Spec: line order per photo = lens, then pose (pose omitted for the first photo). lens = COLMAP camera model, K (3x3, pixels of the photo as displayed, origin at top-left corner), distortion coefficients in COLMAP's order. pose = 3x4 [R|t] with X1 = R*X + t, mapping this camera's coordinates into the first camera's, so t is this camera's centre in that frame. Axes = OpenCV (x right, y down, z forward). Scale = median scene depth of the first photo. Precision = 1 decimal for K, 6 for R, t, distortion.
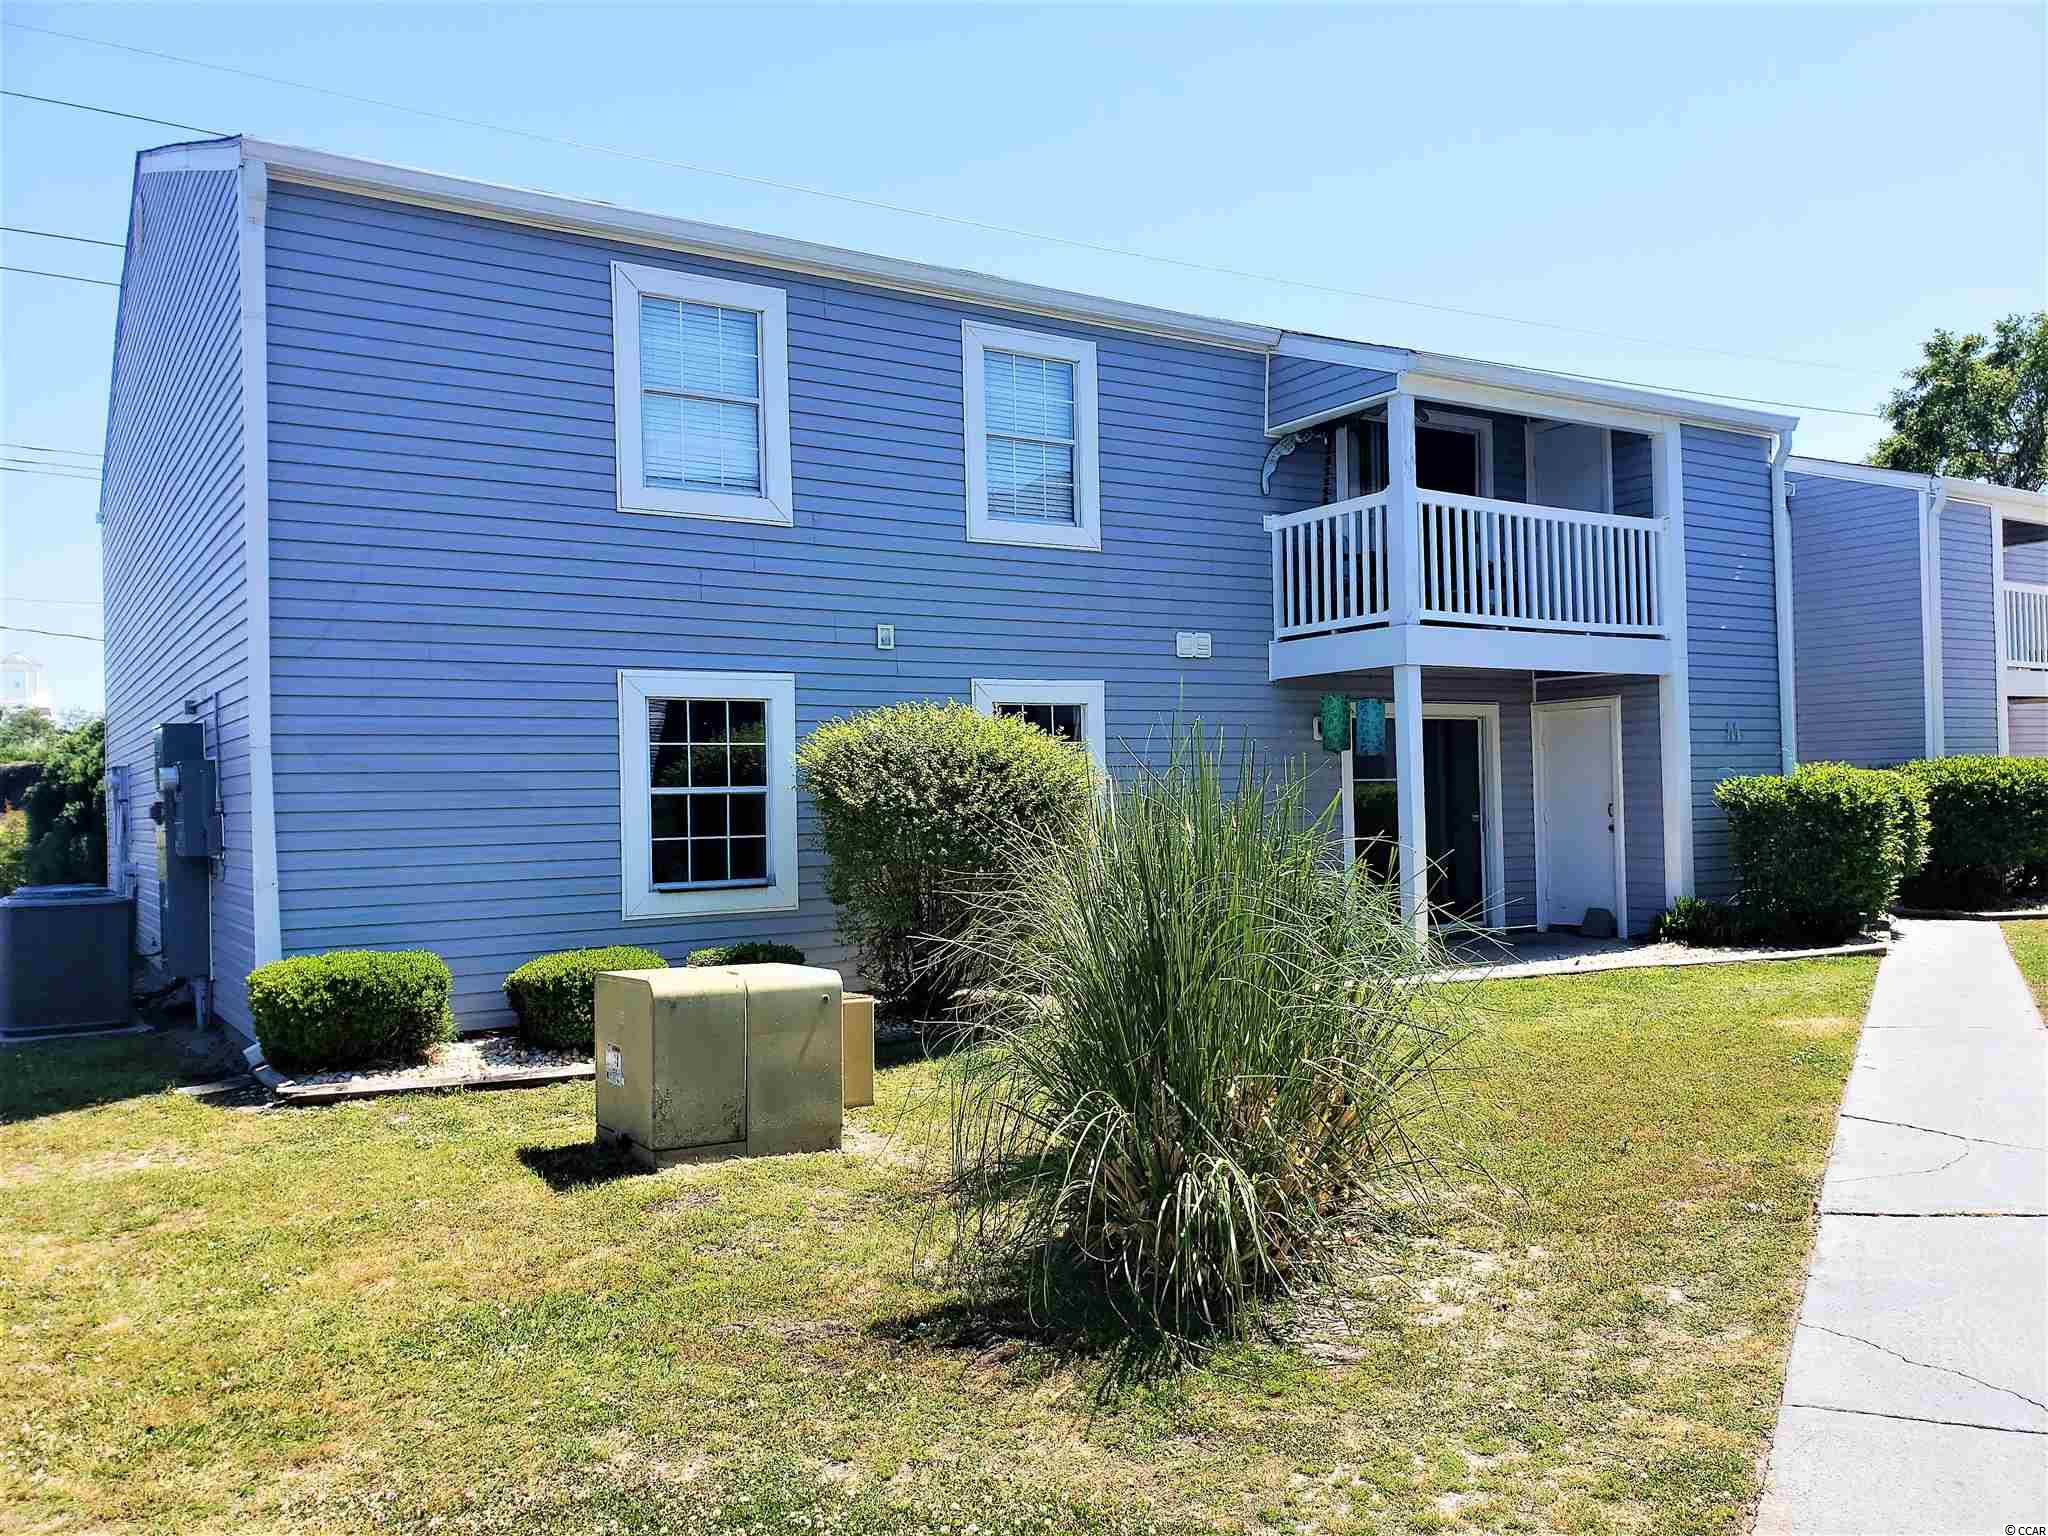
lens RADIAL K [[1596.2, 0, 1024.0], [0, 1596.2, 768.0], [0, 0, 1]] dist [0.203721, -0.461917]
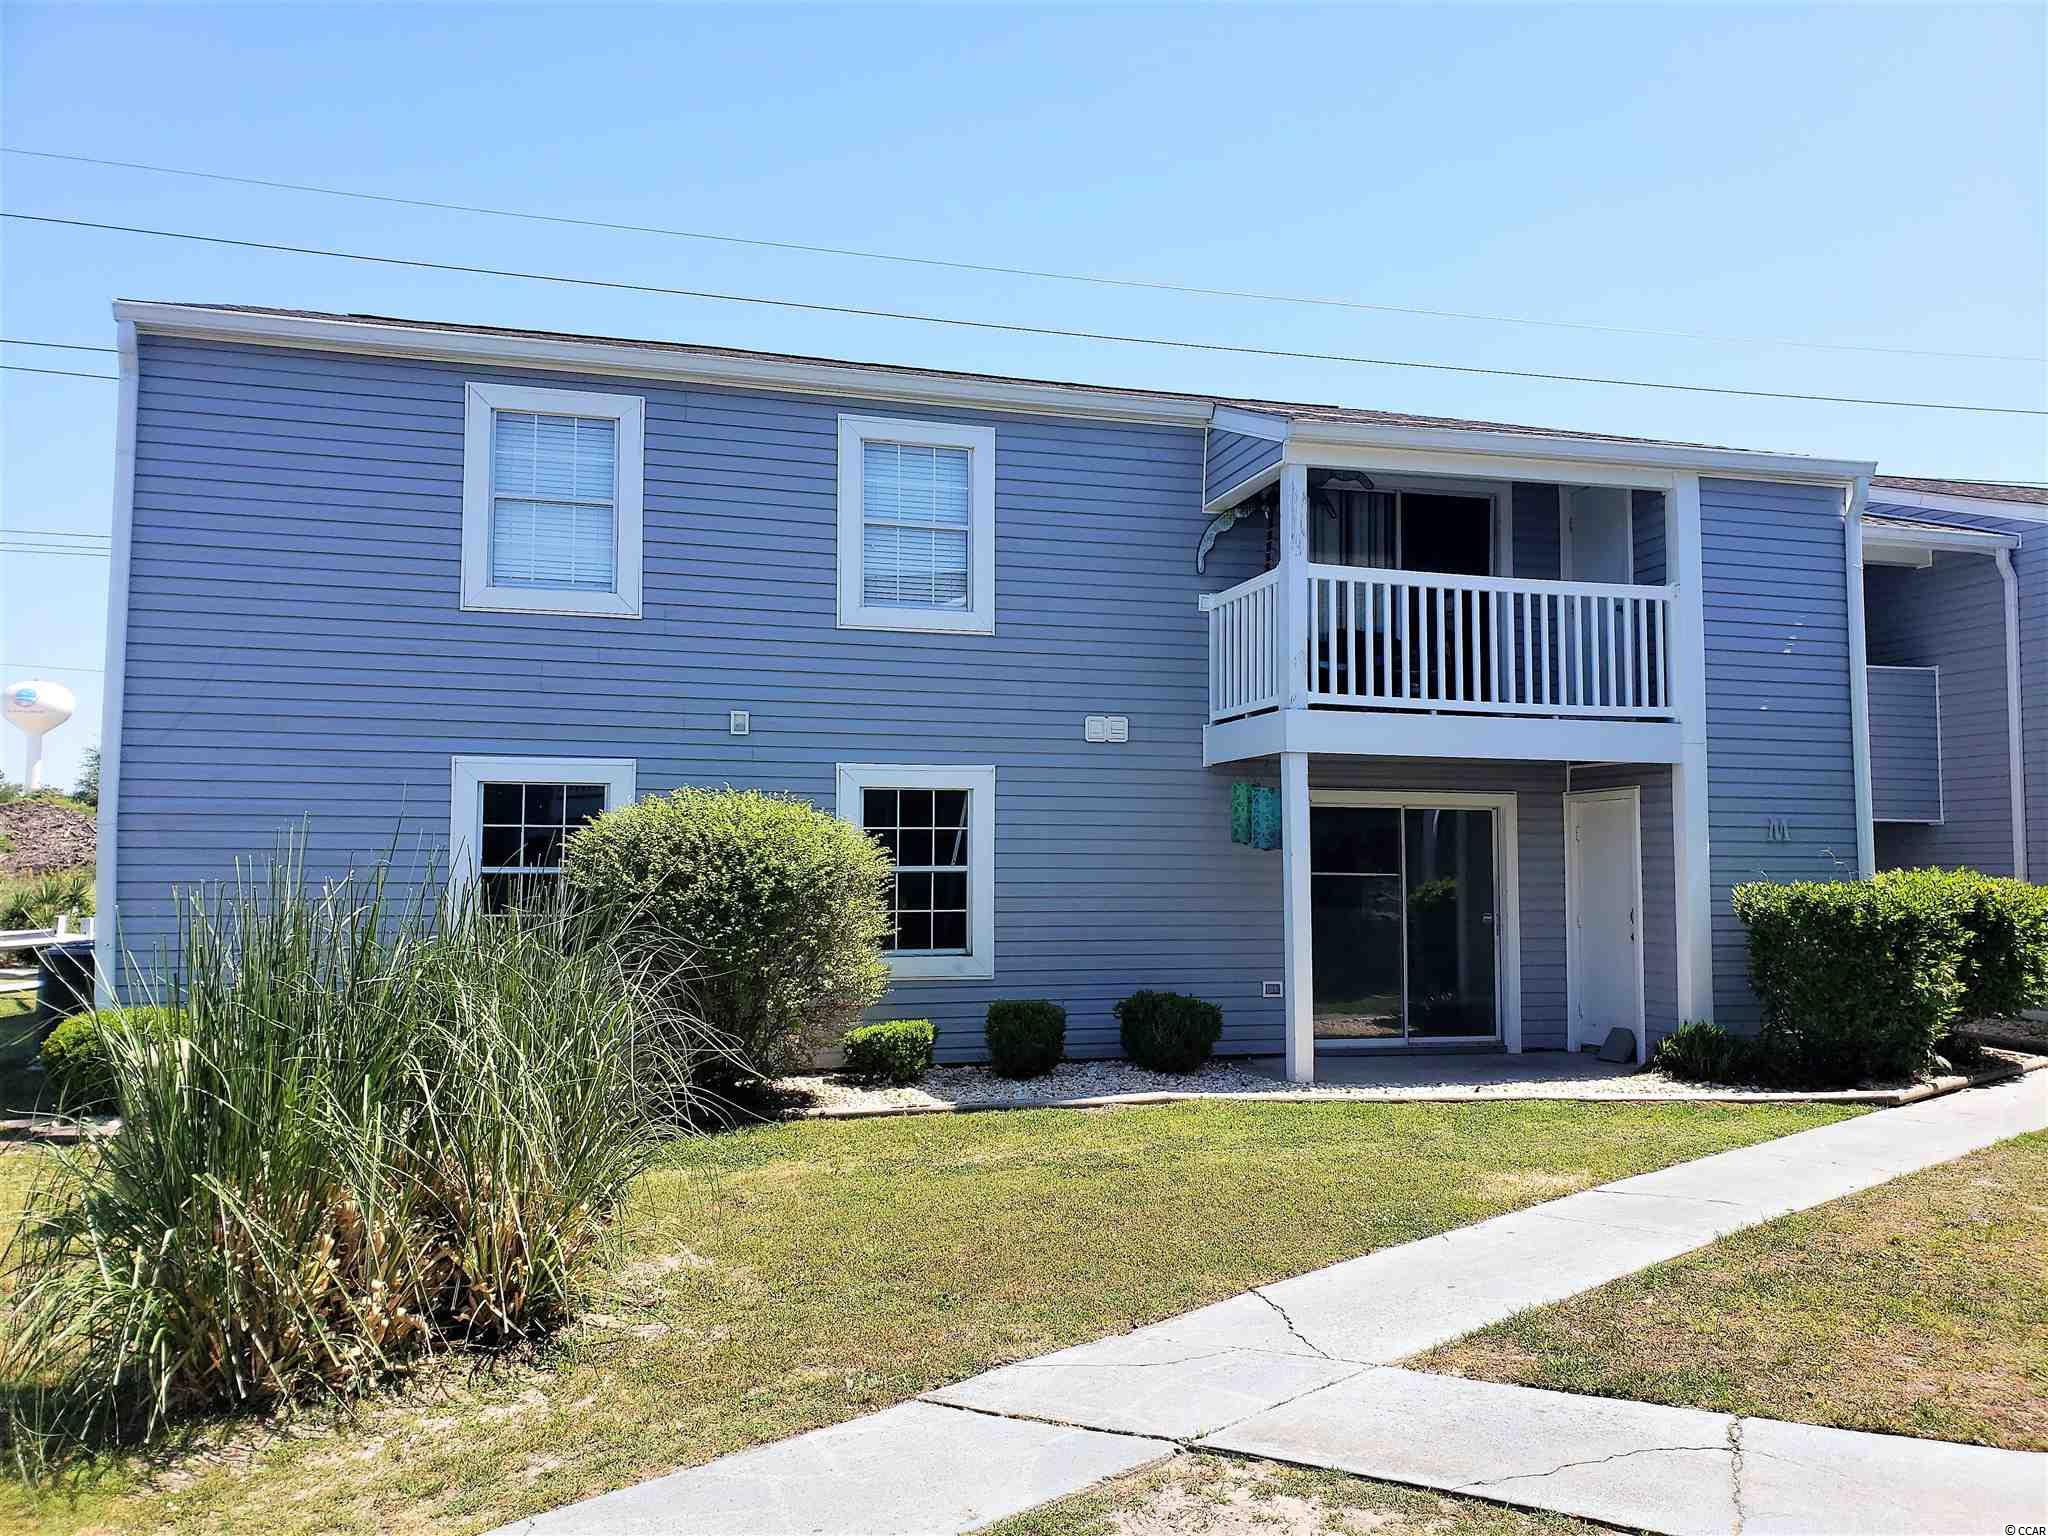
lens RADIAL K [[1580.6, 0, 1024.0], [0, 1580.6, 768.0], [0, 0, 1]] dist [0.129786, -0.169944]
pose [[0.954267, 0.005611, -0.298902, 0.360937], [-0.019747, 0.998823, -0.044296, -0.010995], [0.298302, 0.048172, 0.953255, 0.082787]]
